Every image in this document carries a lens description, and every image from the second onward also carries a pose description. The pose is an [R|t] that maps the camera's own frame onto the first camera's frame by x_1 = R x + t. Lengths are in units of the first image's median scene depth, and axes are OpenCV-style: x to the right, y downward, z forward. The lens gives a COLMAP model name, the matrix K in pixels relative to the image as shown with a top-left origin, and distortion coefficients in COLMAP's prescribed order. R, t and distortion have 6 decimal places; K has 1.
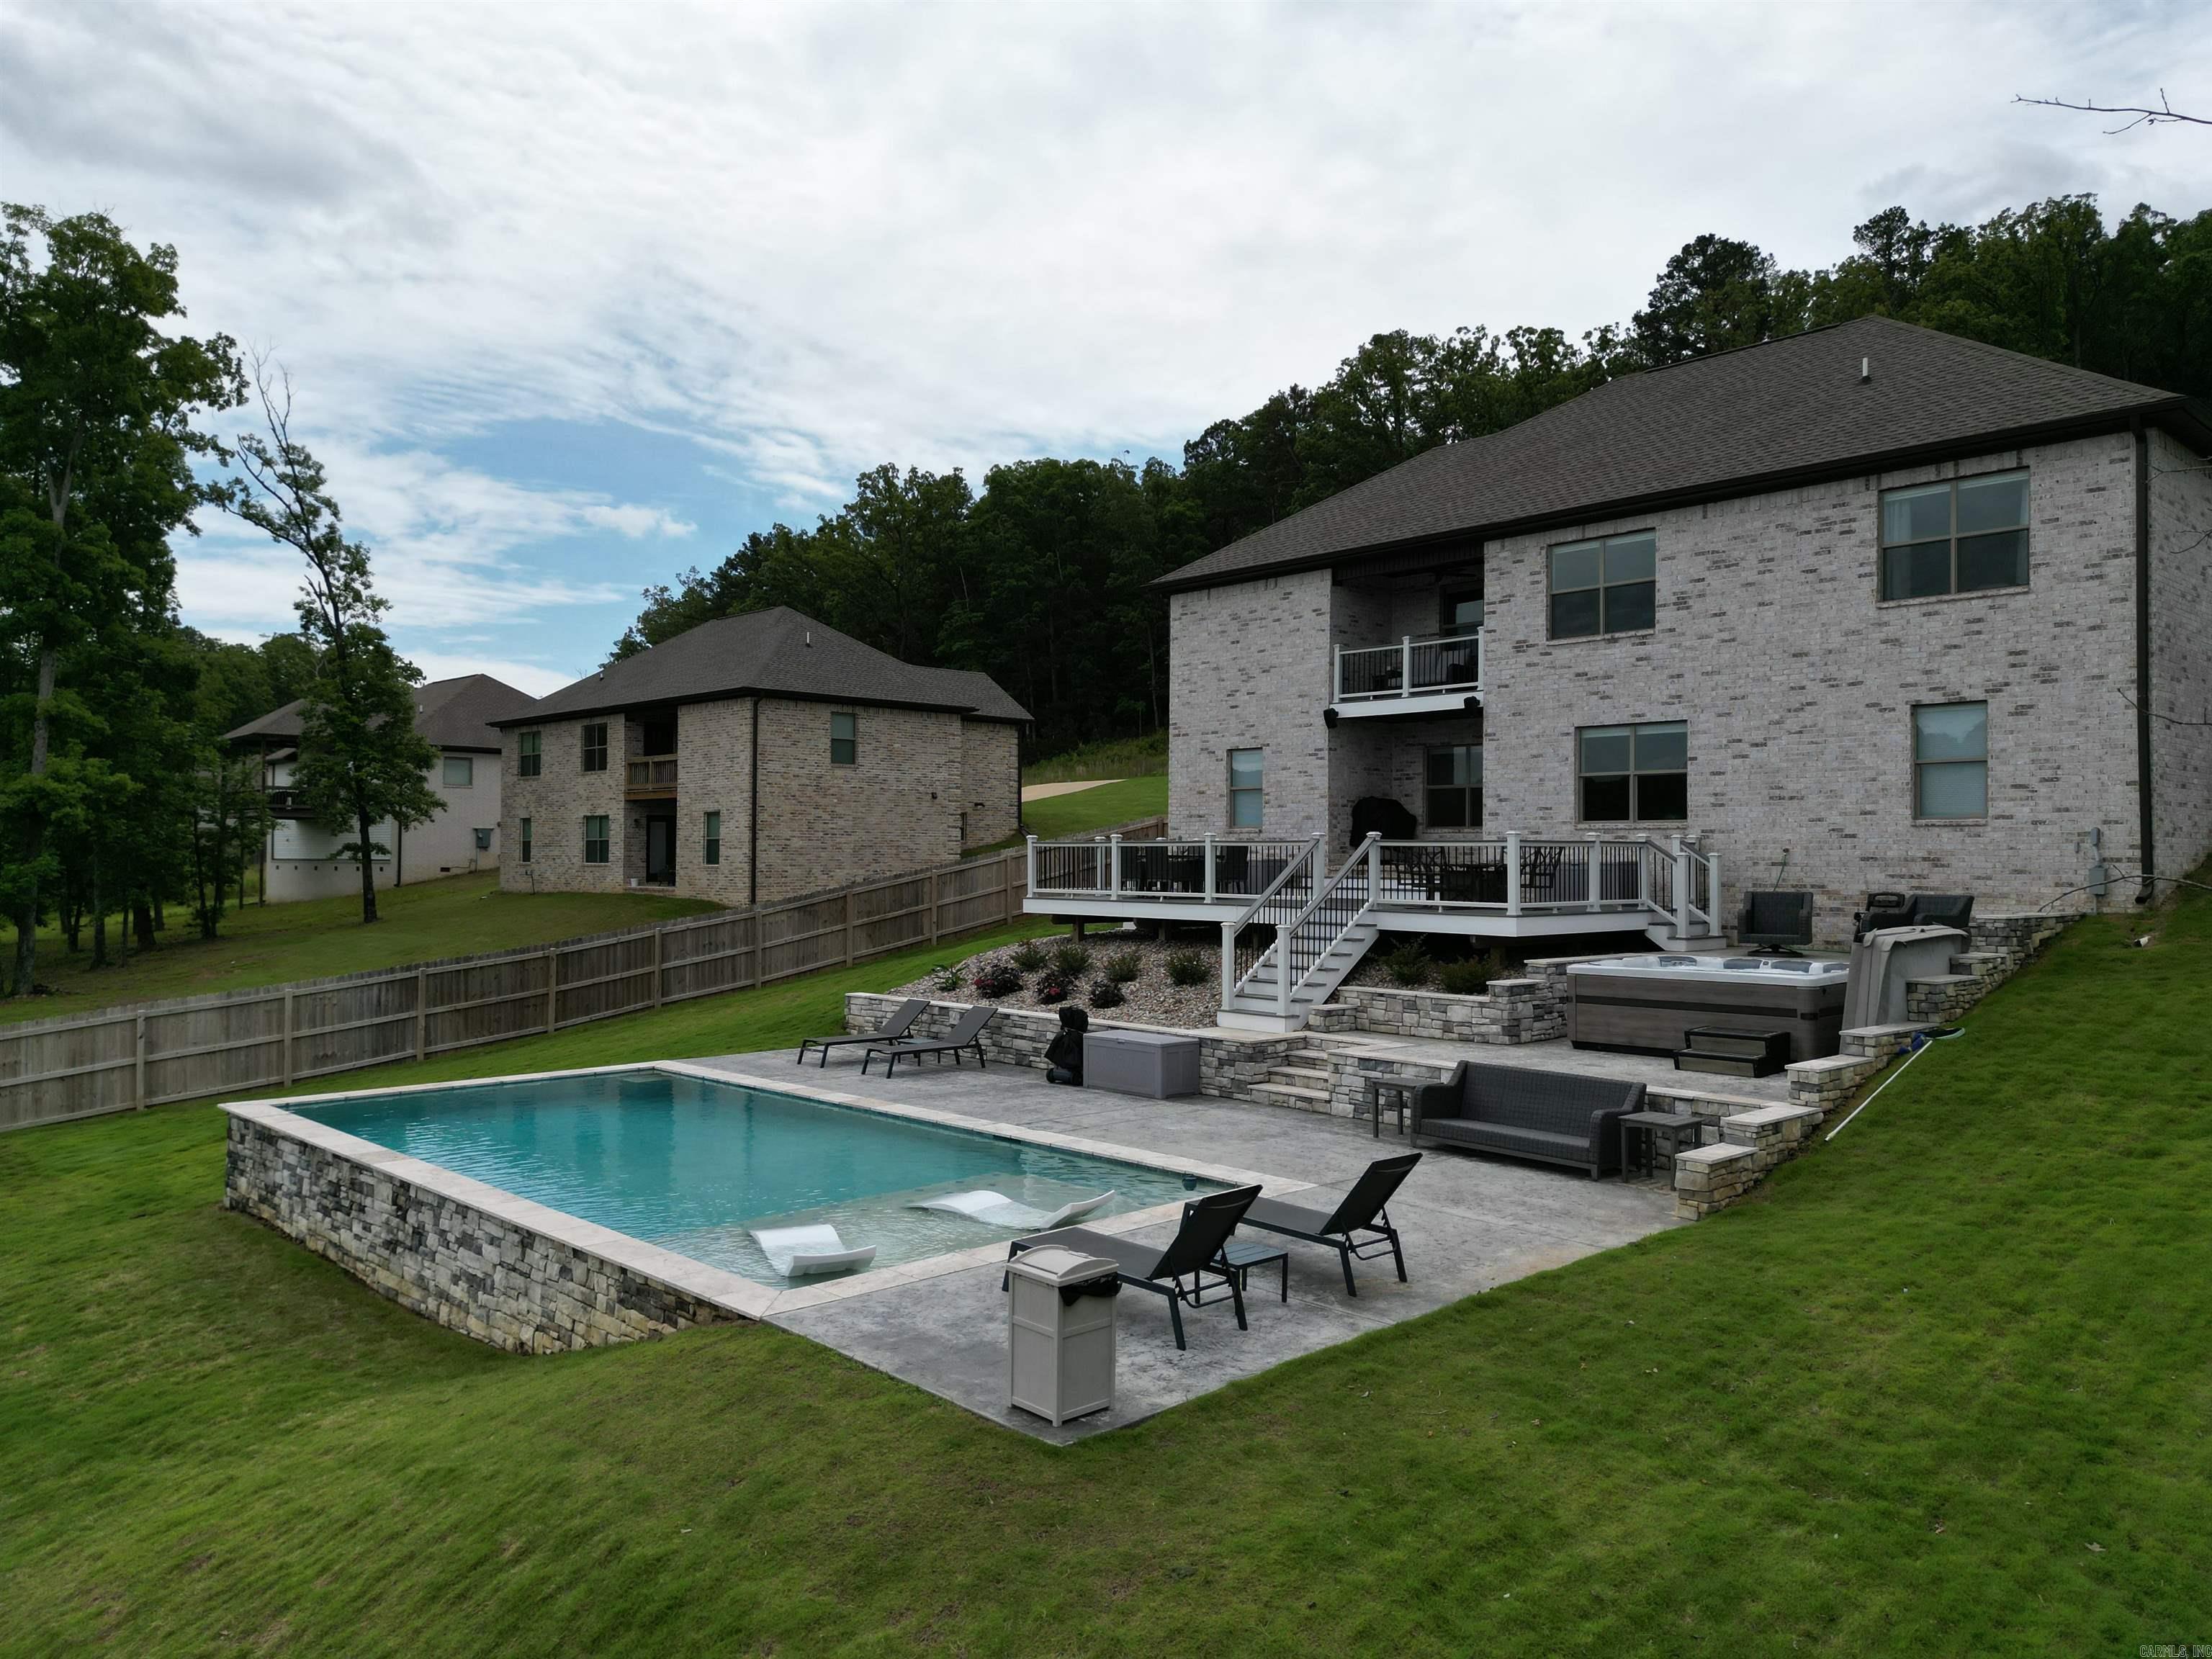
lens RADIAL K [[1547.5, 0, 1107.7], [0, 1547.5, 825.2], [0, 0, 1]] dist [0.079862, -0.092107]
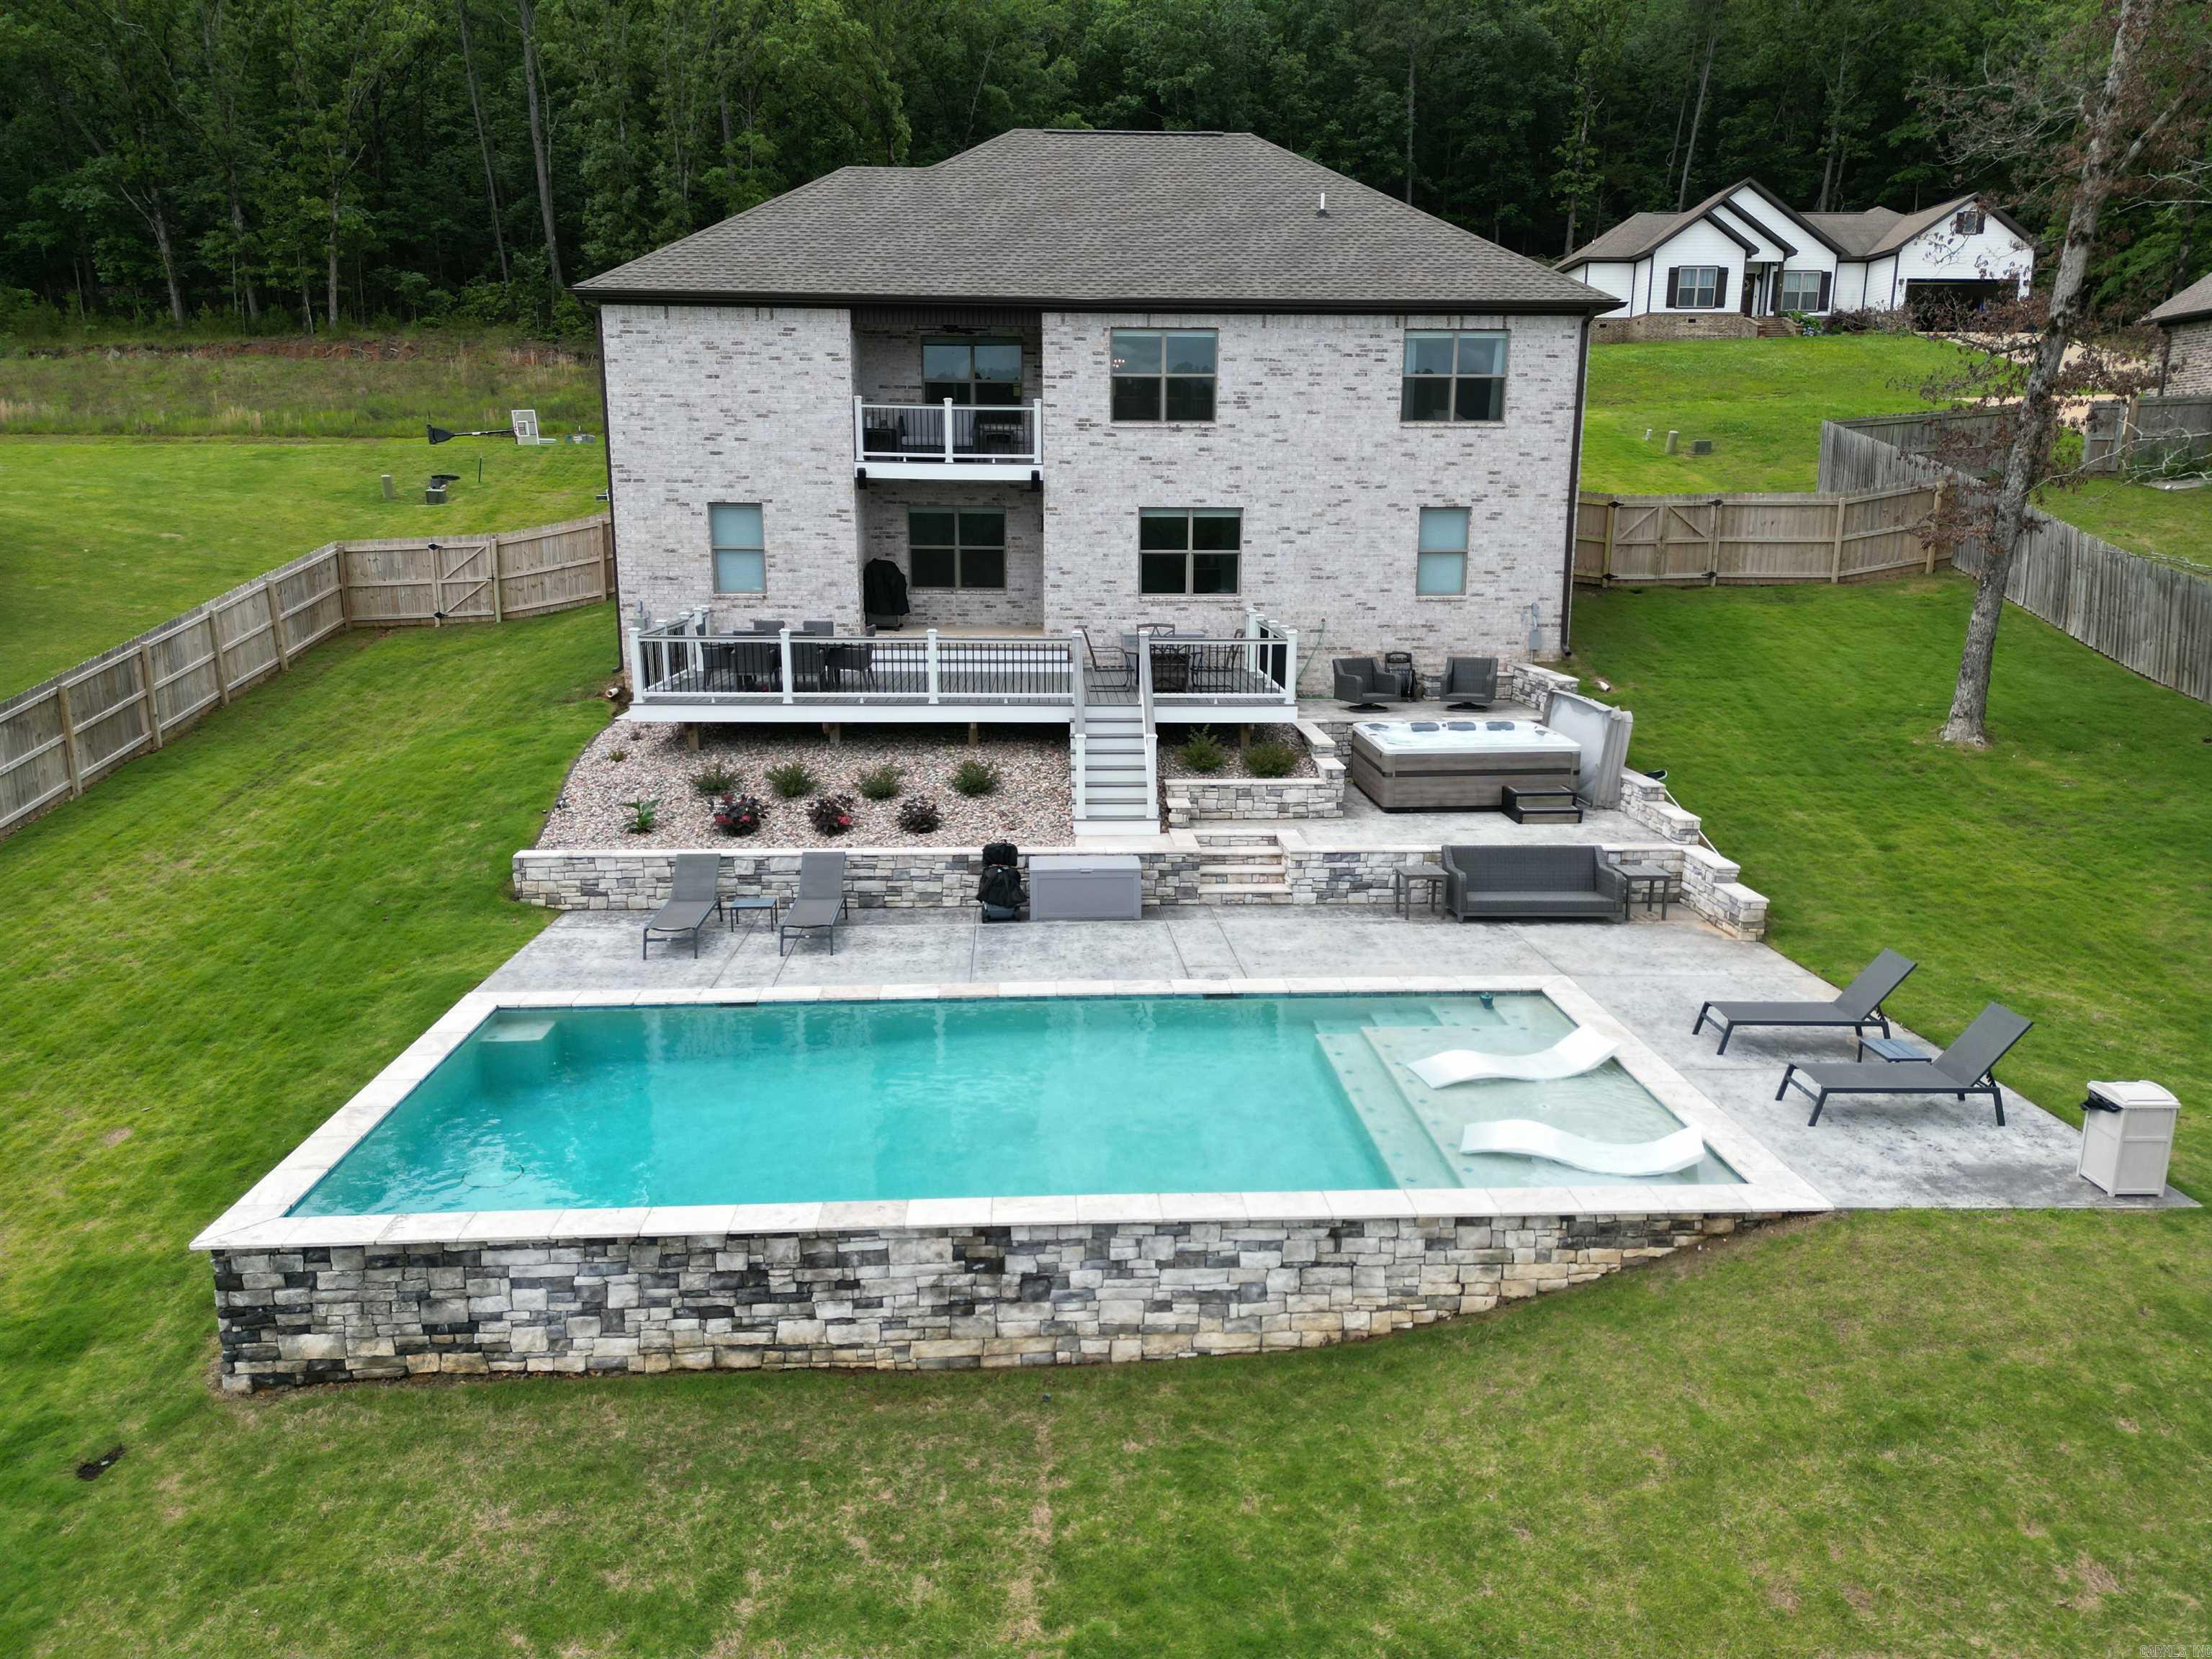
lens RADIAL K [[1549.3, 0, 1106.0], [0, 1549.3, 829.5], [0, 0, 1]] dist [0.086572, -0.090636]
pose [[0.651485, -0.160381, 0.741516, -0.636586], [-0.017996, 0.973858, 0.226444, -0.100081], [-0.758448, -0.160869, 0.631568, 0.319878]]
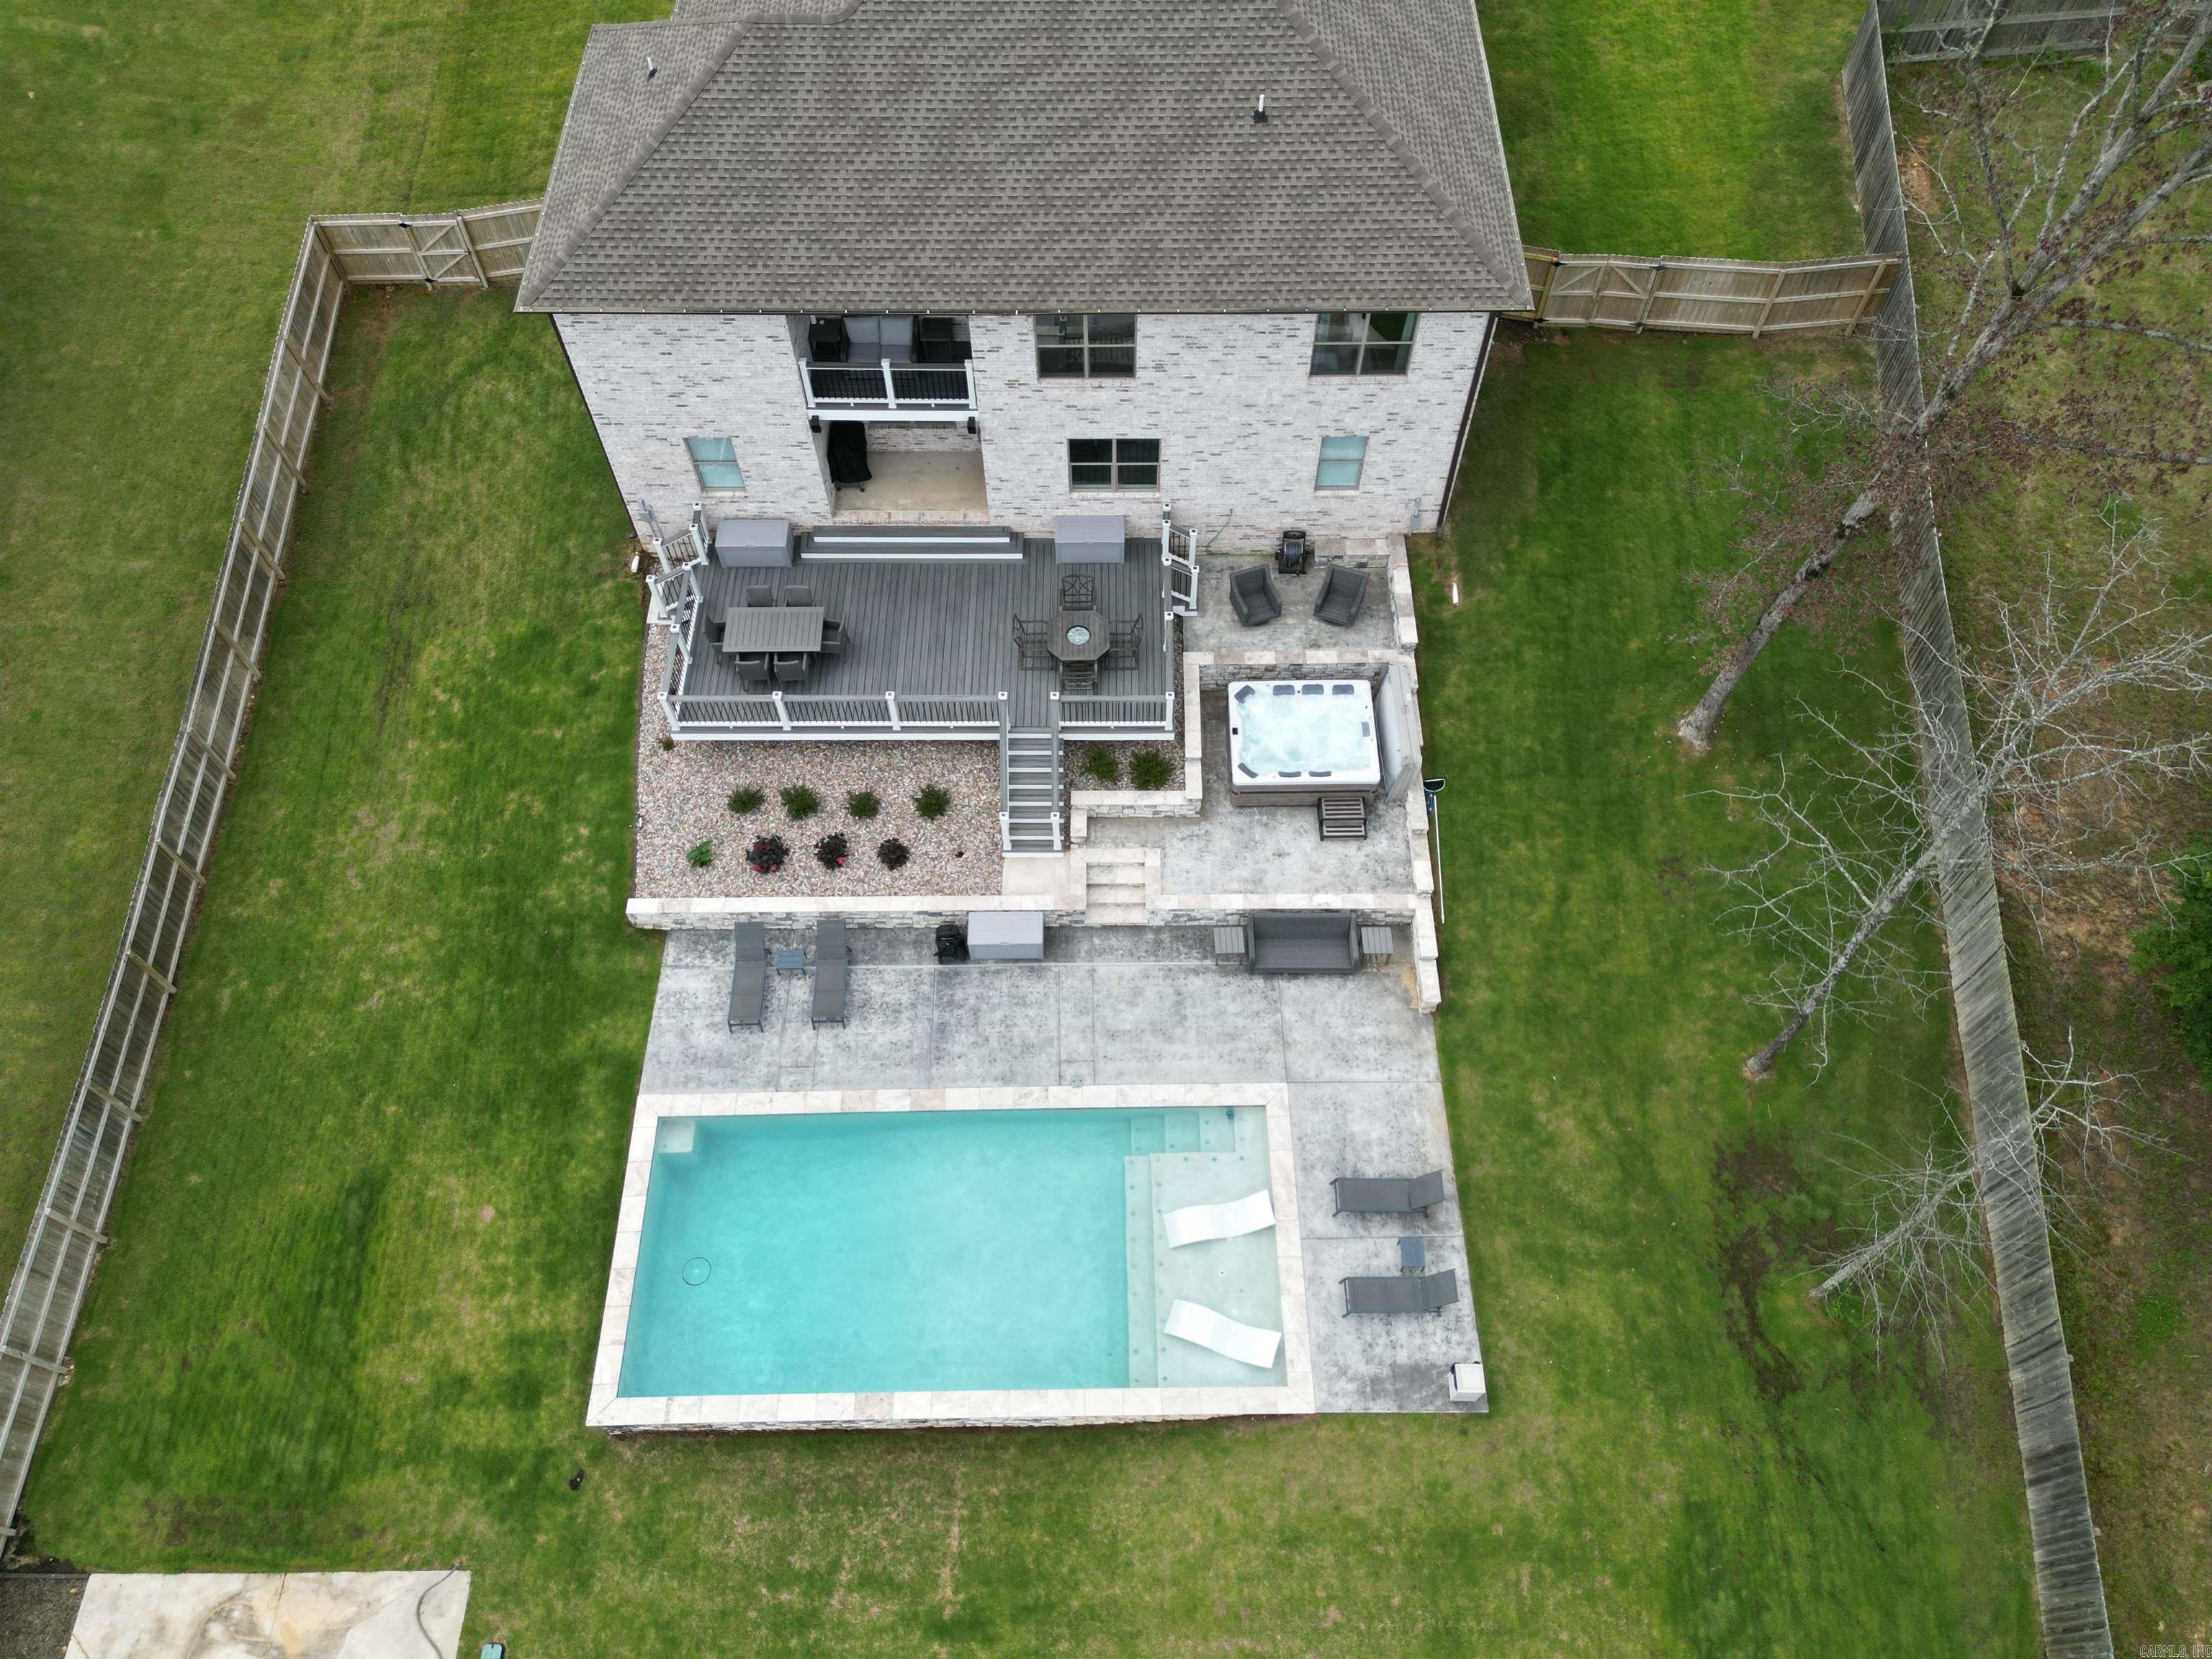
lens RADIAL K [[1549.3, 0, 1106.0], [0, 1549.3, 829.5], [0, 0, 1]] dist [0.086572, -0.090636]
pose [[0.683914, -0.628340, 0.370743, -0.365762], [-0.006796, 0.502664, 0.864455, -1.083524], [-0.729531, -0.593733, 0.339509, 0.424669]]
